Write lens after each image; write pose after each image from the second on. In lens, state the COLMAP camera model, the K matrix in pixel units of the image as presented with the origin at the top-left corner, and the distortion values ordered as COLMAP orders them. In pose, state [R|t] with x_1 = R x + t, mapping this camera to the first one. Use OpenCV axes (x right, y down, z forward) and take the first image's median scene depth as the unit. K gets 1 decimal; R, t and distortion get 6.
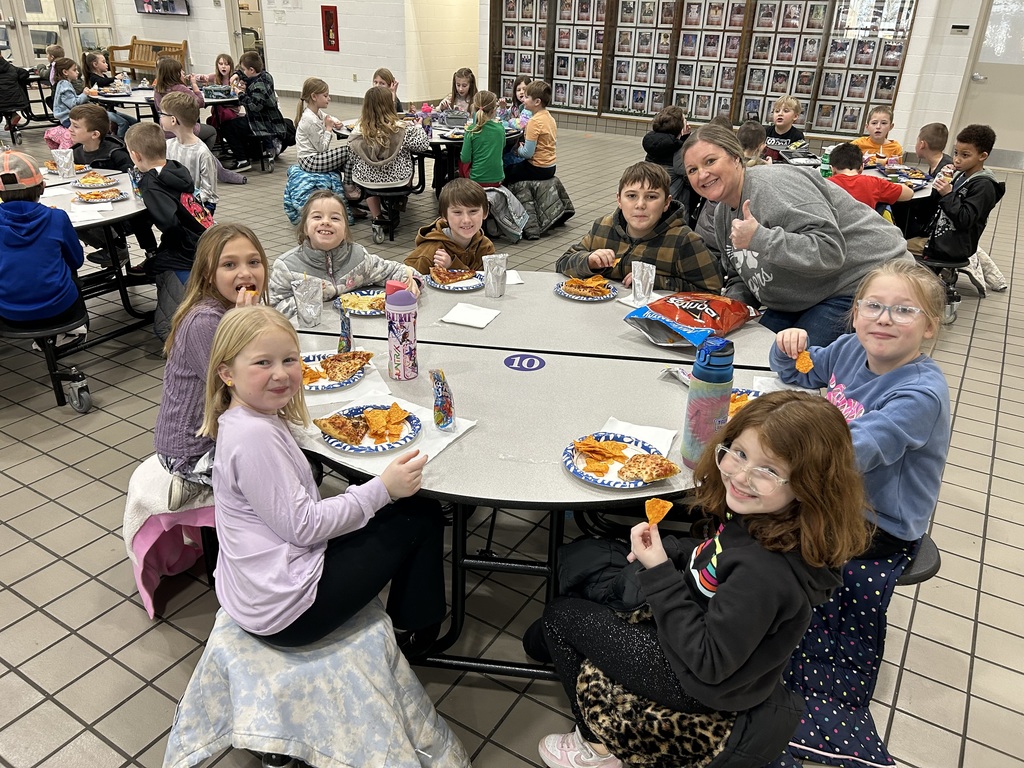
lens RADIAL K [[772.3, 0, 510.3], [0, 772.3, 376.4], [0, 0, 1]] dist [0.040652, -0.048171]
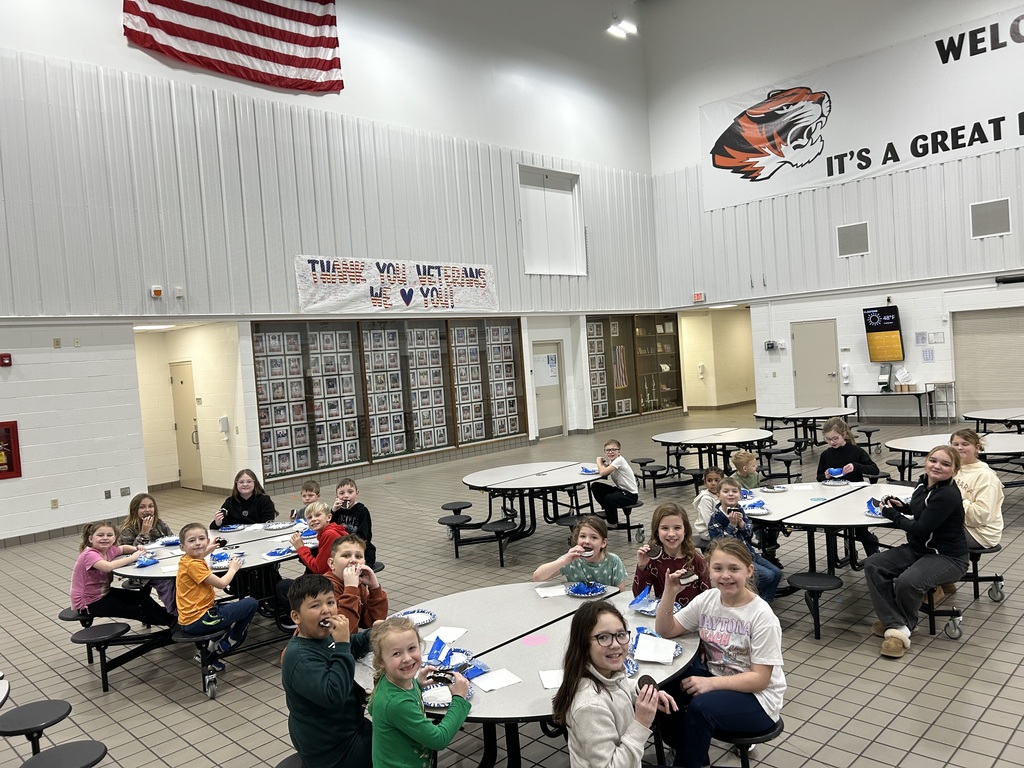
lens RADIAL K [[772.3, 0, 511.5], [0, 772.3, 384.6], [0, 0, 1]] dist [0.040652, -0.048171]
pose [[0.218735, -0.073263, 0.973030, -0.932348], [0.498796, 0.865446, -0.046966, -0.267316], [-0.838664, 0.495616, 0.225847, 0.479599]]
